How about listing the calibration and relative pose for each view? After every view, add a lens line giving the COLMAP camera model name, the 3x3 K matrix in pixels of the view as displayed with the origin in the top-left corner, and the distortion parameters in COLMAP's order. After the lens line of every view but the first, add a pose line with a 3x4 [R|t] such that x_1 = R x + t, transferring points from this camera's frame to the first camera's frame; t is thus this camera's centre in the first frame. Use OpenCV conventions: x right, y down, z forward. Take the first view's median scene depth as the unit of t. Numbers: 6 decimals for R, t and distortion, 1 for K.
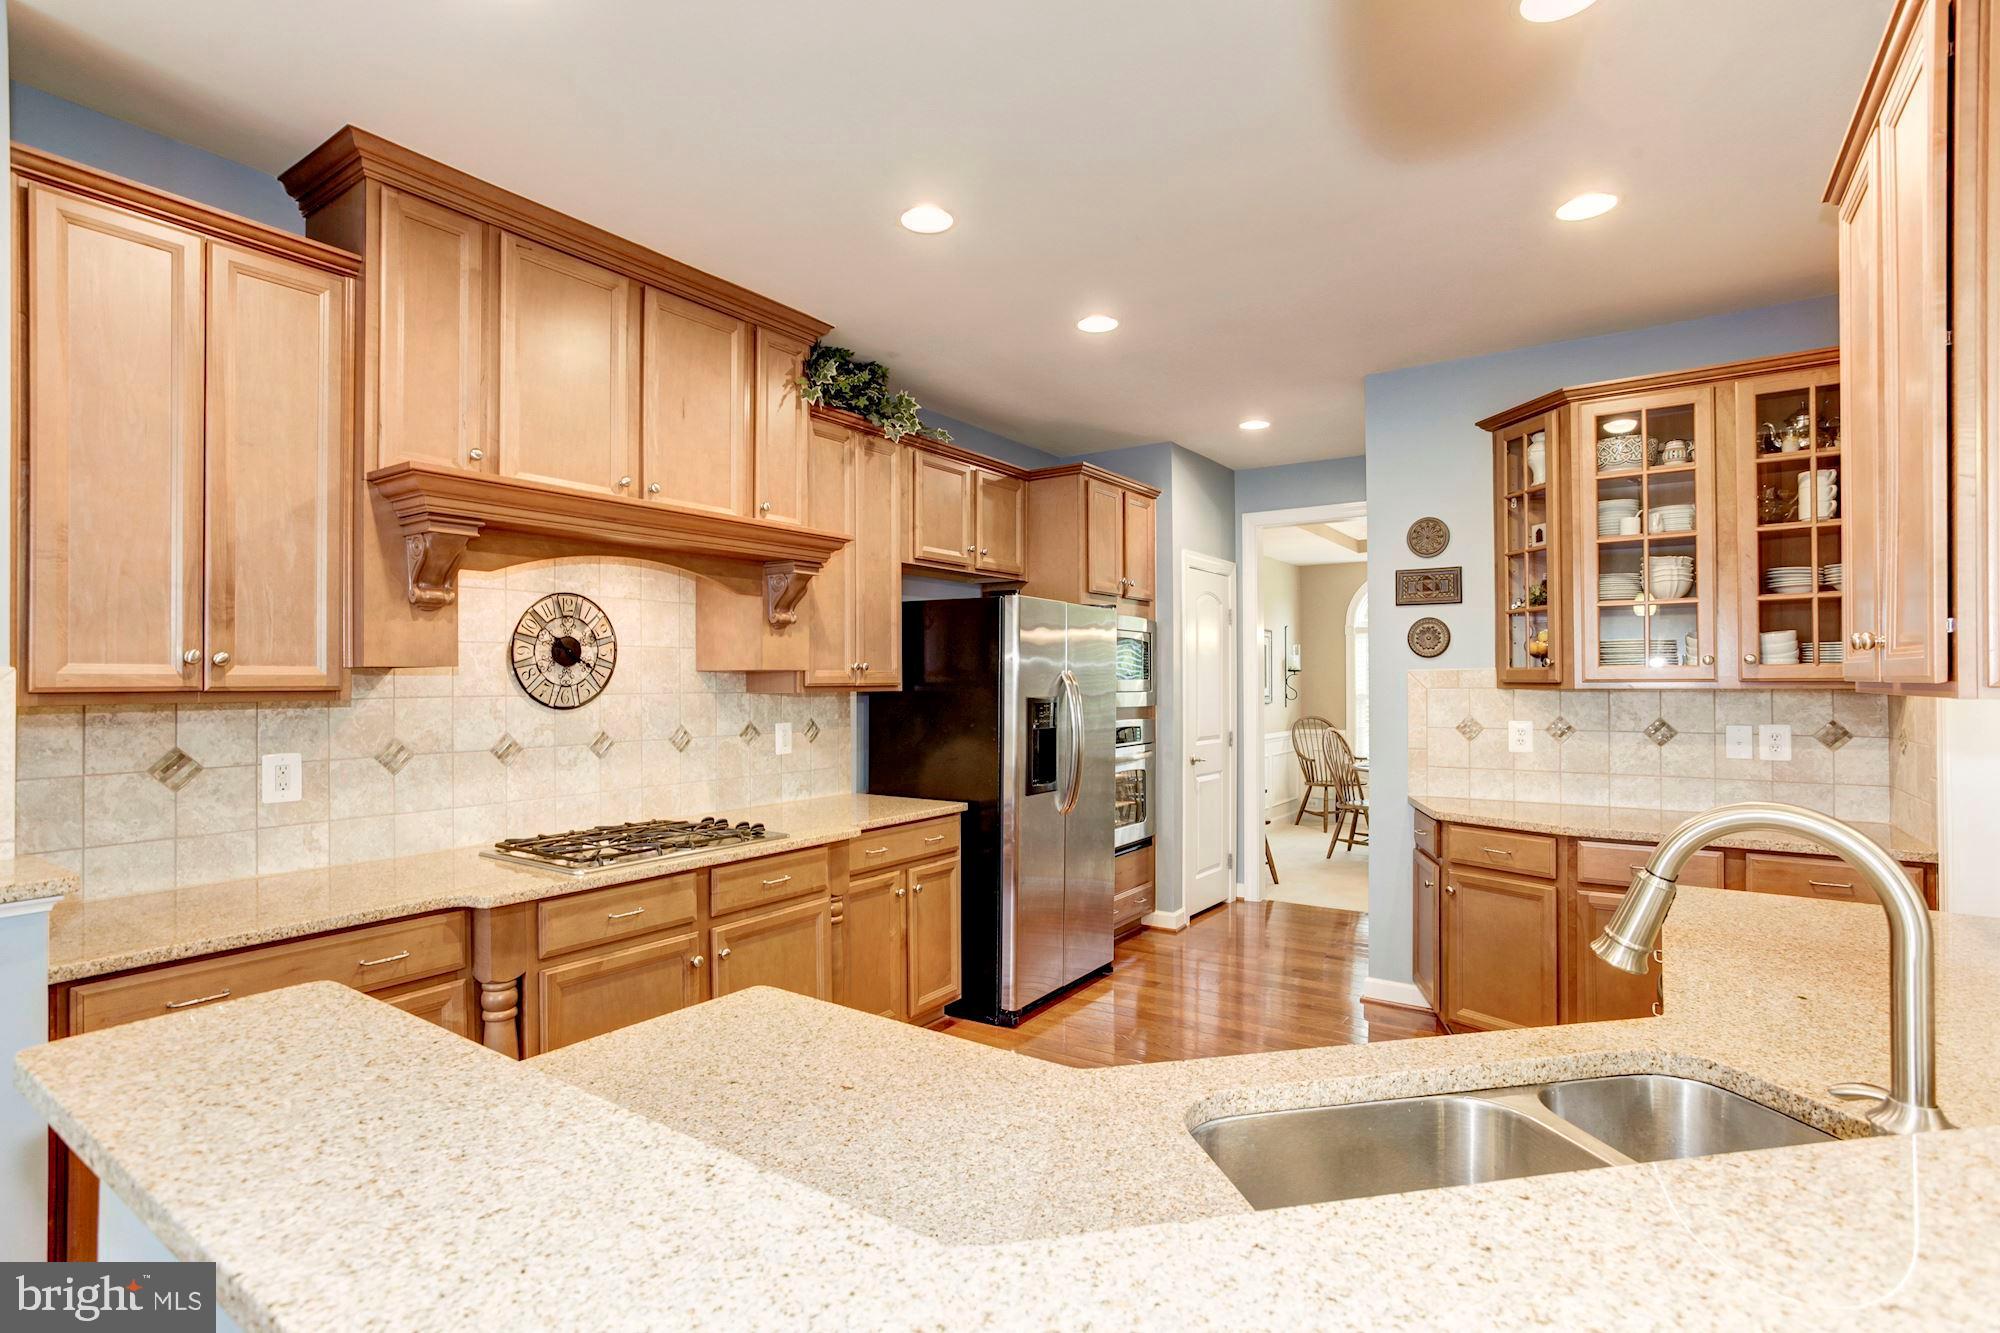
lens RADIAL K [[977.1, 0, 994.8], [0, 977.1, 665.4], [0, 0, 1]] dist [-0.058036, 0.042496]
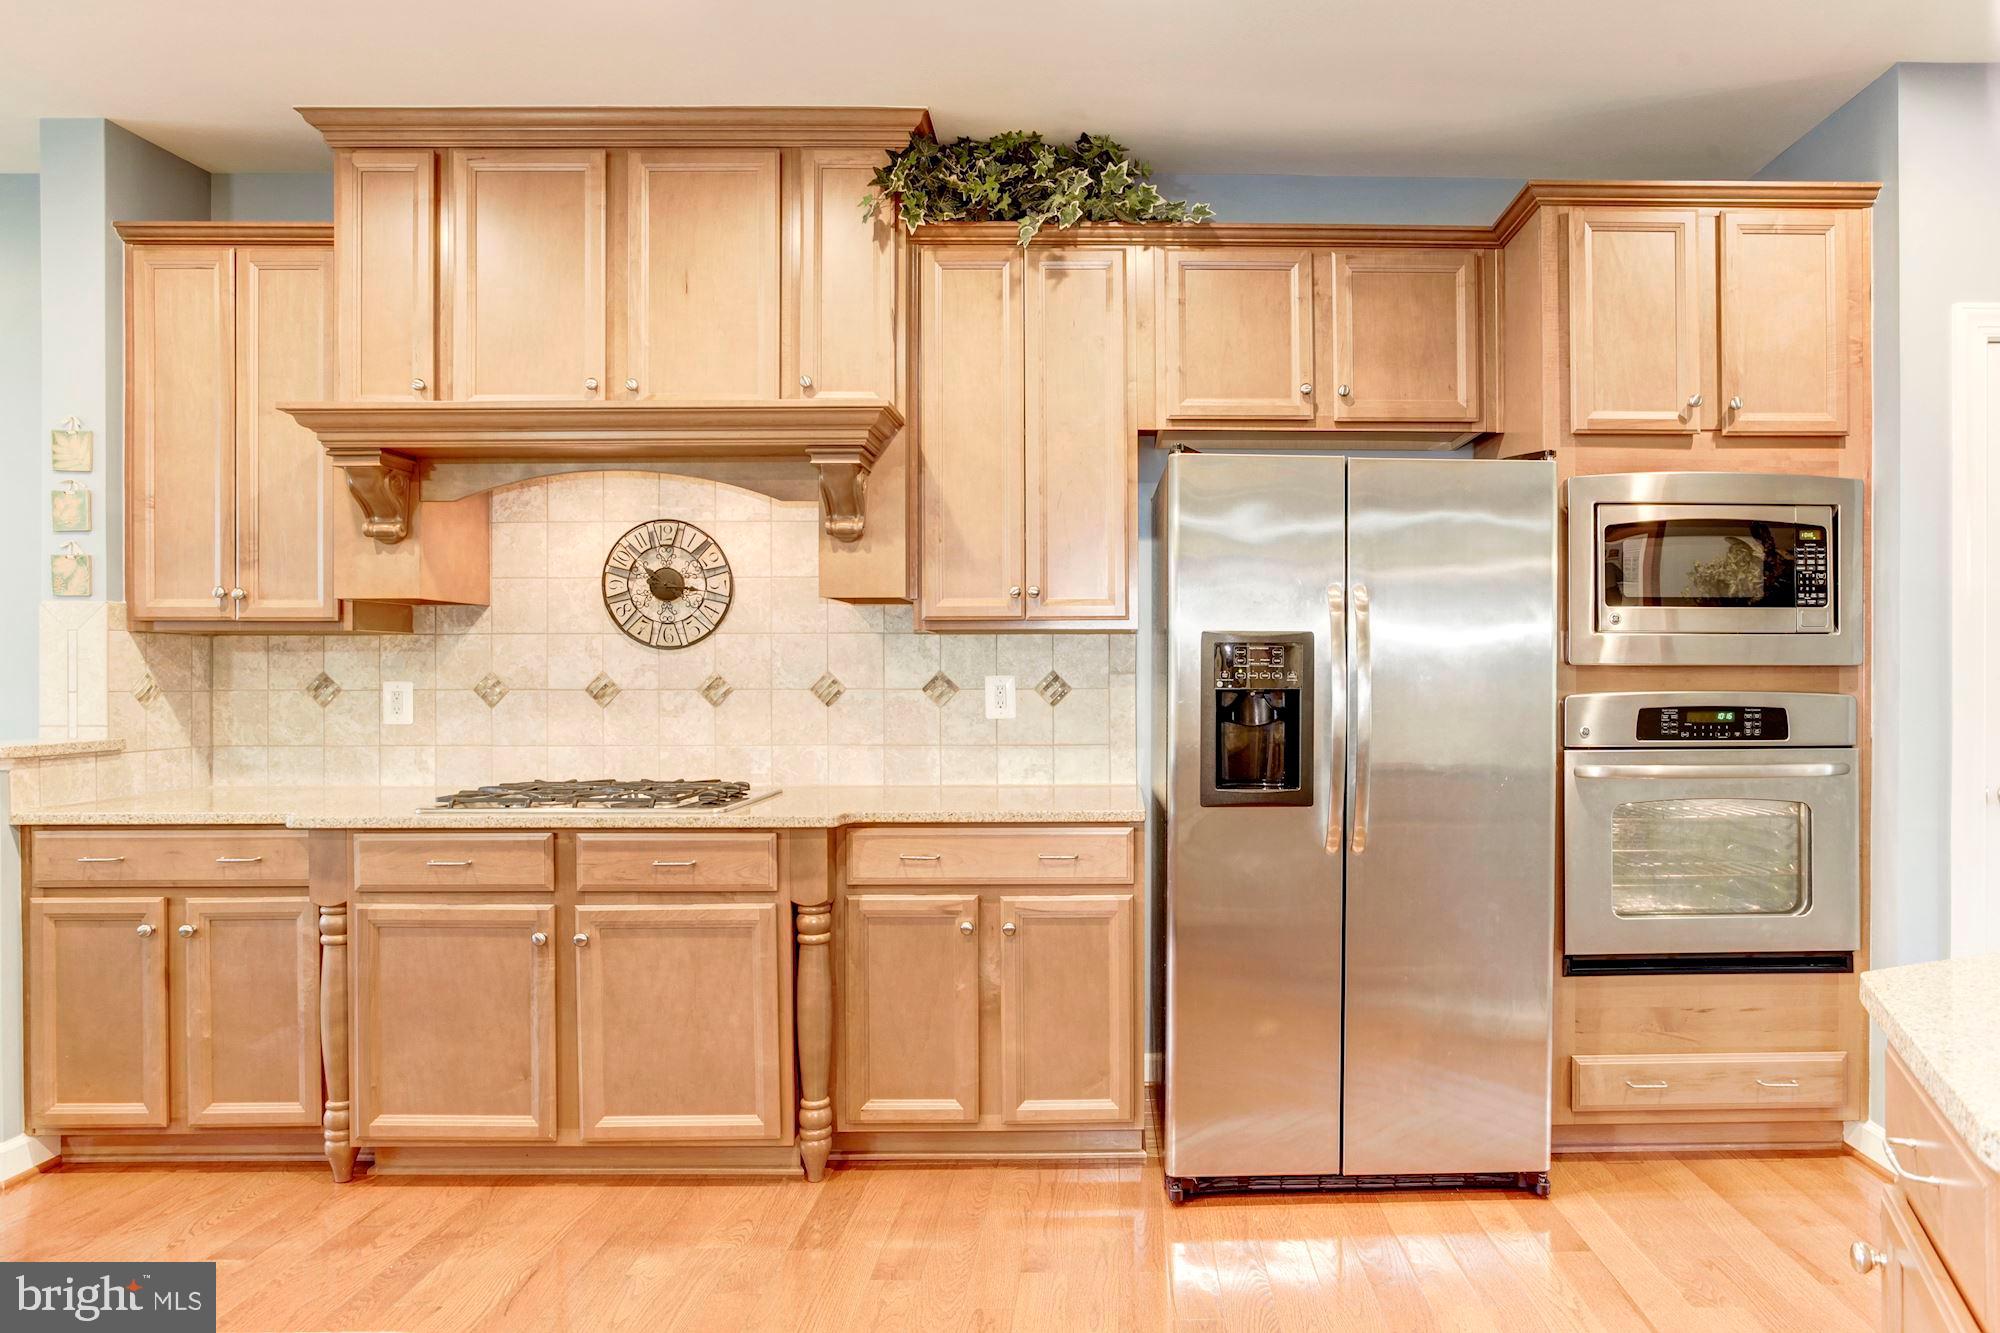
lens RADIAL K [[1201.1, 0, 1140.0], [0, 1201.1, 669.7], [0, 0, 1]] dist [-0.047498, 0.026036]
pose [[0.584872, 0.002041, -0.811123, 0.777949], [0.011133, 0.999882, 0.010543, 0.062874], [0.811049, -0.015196, 0.584780, 0.769838]]
